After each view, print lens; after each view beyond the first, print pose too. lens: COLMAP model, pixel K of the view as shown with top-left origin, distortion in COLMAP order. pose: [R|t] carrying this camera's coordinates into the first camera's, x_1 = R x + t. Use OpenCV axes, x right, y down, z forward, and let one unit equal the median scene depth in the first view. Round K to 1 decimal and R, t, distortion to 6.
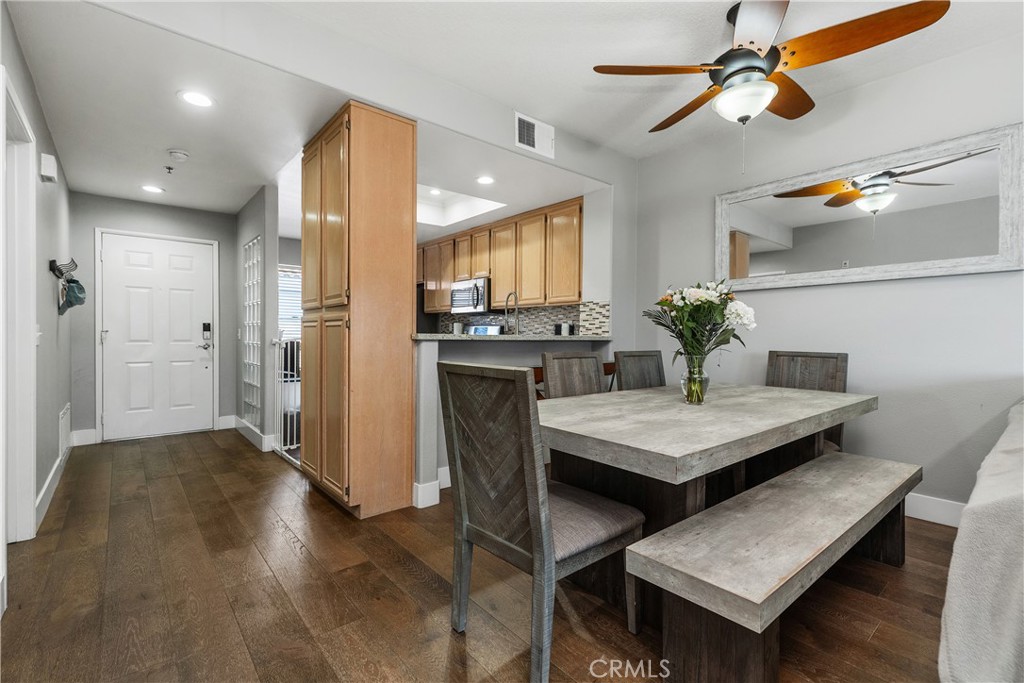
lens RADIAL K [[466.2, 0, 510.1], [0, 466.2, 341.6], [0, 0, 1]] dist [0.002701, -0.000383]
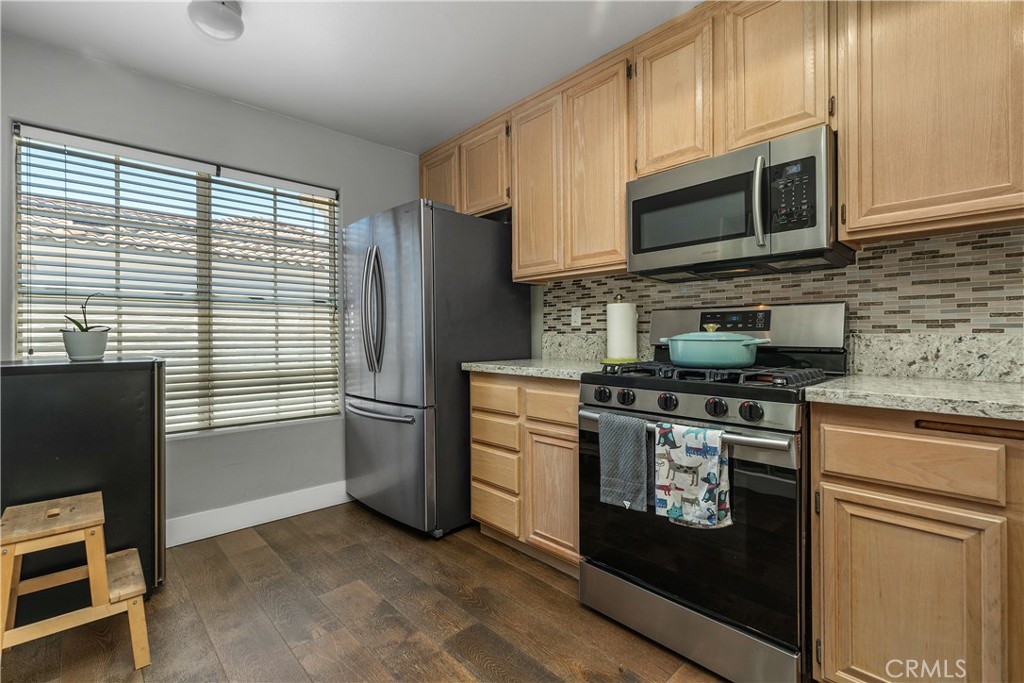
lens RADIAL K [[466.2, 0, 515.9], [0, 466.2, 333.6], [0, 0, 1]] dist [0.002701, -0.000383]
pose [[0.998072, -0.015136, 0.060190, -0.480130], [0.016103, 0.999749, -0.015605, -0.025508], [-0.059939, 0.016544, 0.998065, 1.403032]]
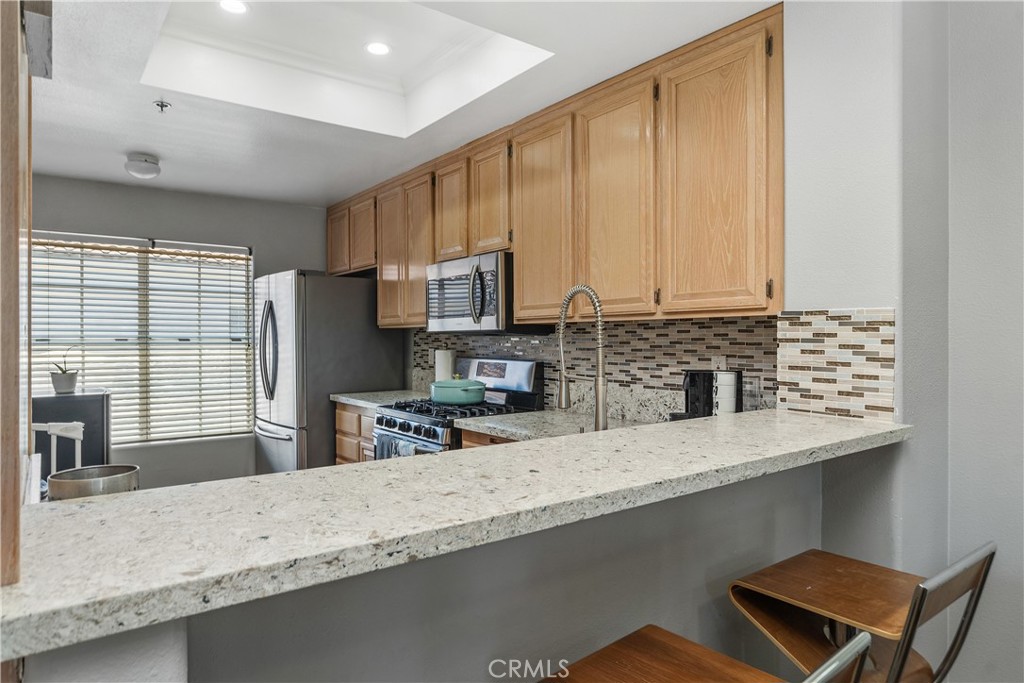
lens RADIAL K [[623.6, 0, 511.4], [0, 623.6, 342.1], [0, 0, 1]] dist [-0.004104, 0.001182]
pose [[0.999032, -0.010161, -0.042789, -0.035668], [0.009754, 0.999905, -0.009703, -0.091197], [0.042884, 0.009276, 0.999037, 0.813713]]
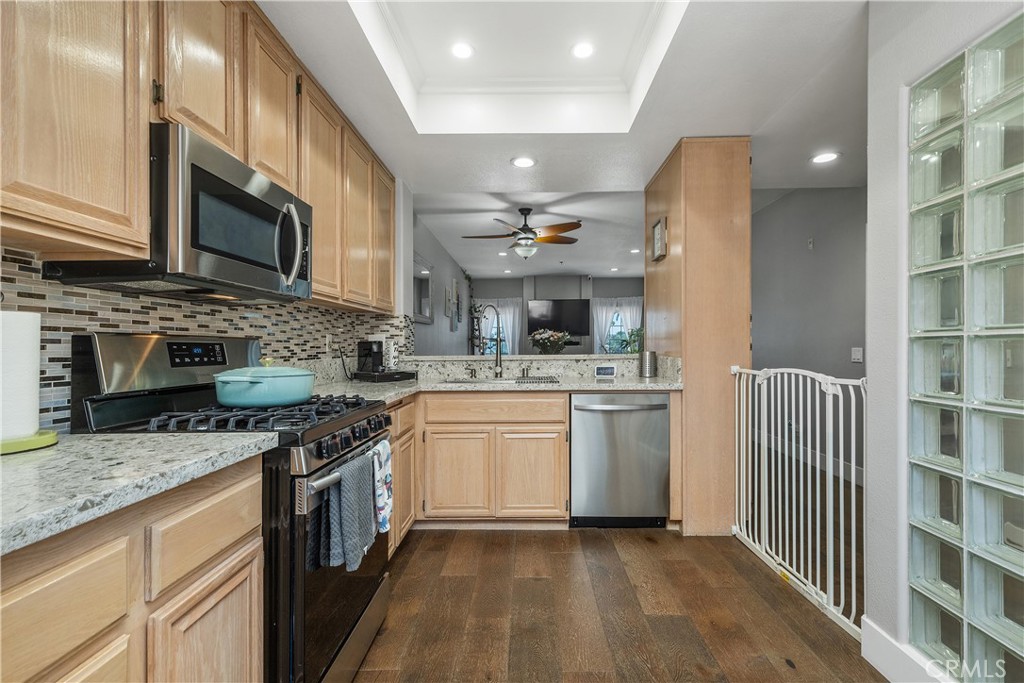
lens RADIAL K [[466.2, 0, 512.5], [0, 466.2, 345.7], [0, 0, 1]] dist [0.002701, -0.000383]
pose [[-0.744638, -0.003155, 0.667462, -0.779736], [0.007759, 0.999880, 0.013383, -0.062939], [-0.667424, 0.015144, -0.744524, 2.210832]]
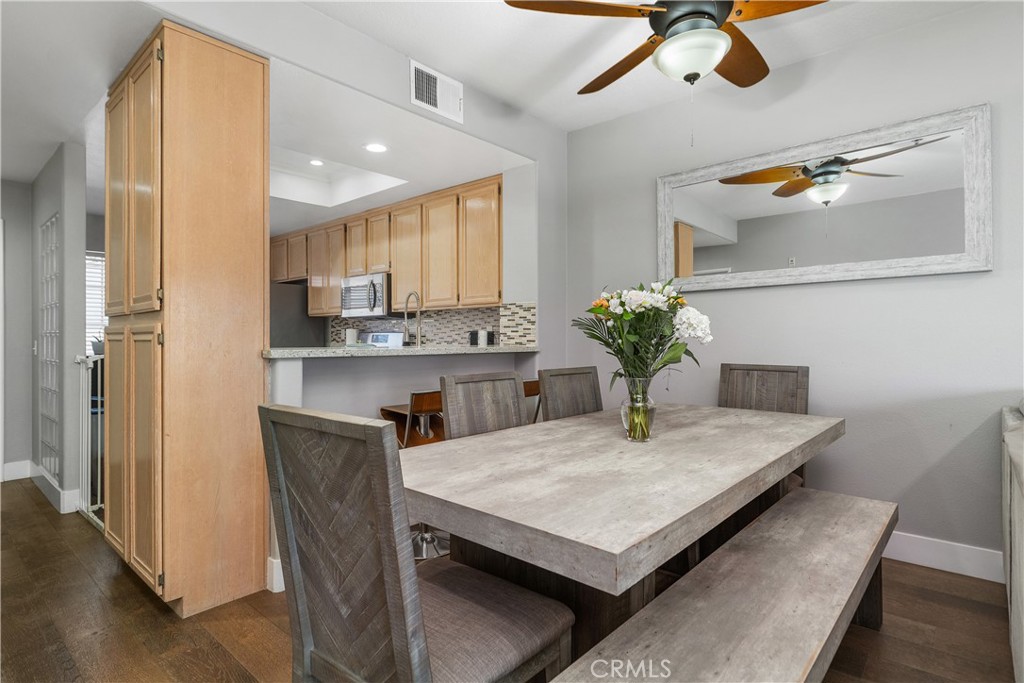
lens RADIAL K [[536.1, 0, 513.0], [0, 536.1, 339.3], [0, 0, 1]] dist [-0.001283, -0.001470]
pose [[0.988155, -0.010035, 0.153133, 0.043735], [0.011918, 0.999864, -0.011378, -0.019389], [-0.152998, 0.013069, 0.988140, 0.118749]]
